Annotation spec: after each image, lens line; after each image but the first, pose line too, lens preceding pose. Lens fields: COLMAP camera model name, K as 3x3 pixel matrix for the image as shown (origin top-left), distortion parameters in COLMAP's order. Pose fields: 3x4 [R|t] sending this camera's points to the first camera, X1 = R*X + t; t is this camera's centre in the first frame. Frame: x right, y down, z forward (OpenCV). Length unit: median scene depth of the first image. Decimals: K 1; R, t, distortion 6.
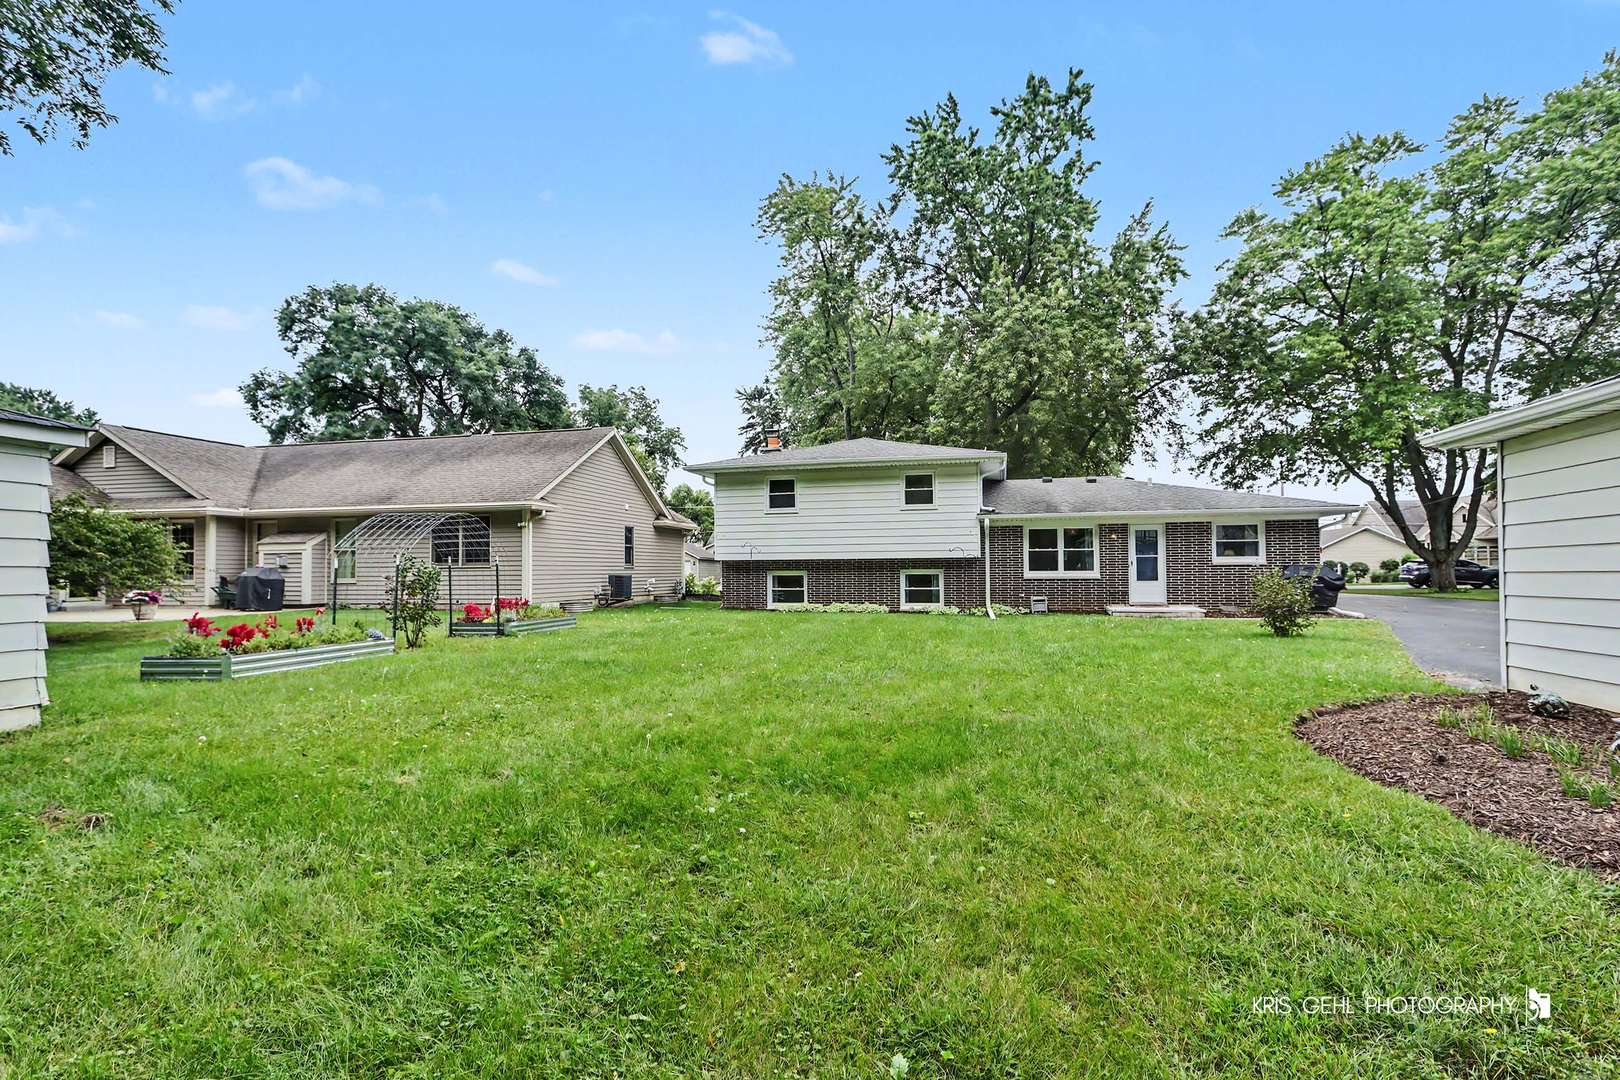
lens RADIAL K [[744.6, 0, 808.2], [0, 744.6, 547.8], [0, 0, 1]] dist [-0.002057, -0.000134]
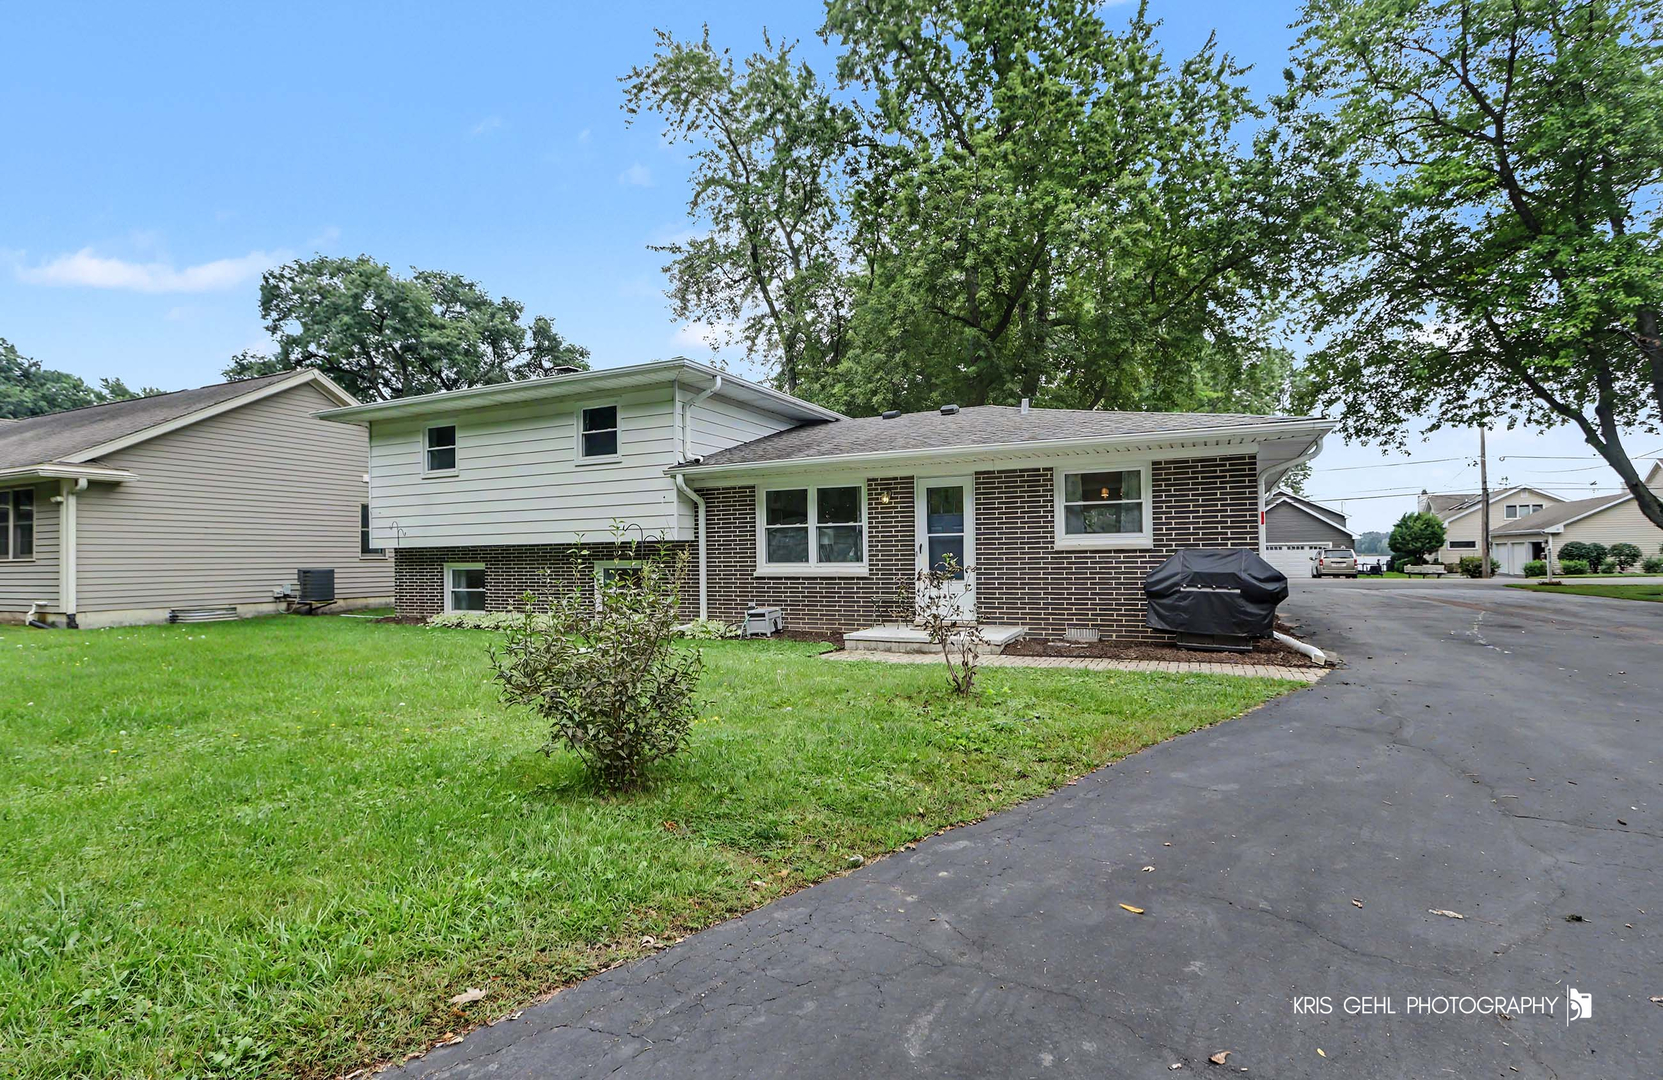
lens RADIAL K [[775.3, 0, 831.5], [0, 775.3, 540.0], [0, 0, 1]] dist [0.003117, 0.000287]
pose [[0.979820, -0.009444, -0.199658, 0.447238], [0.010885, 0.999922, 0.006118, 0.009729], [0.199585, -0.008168, 0.979847, 0.391648]]
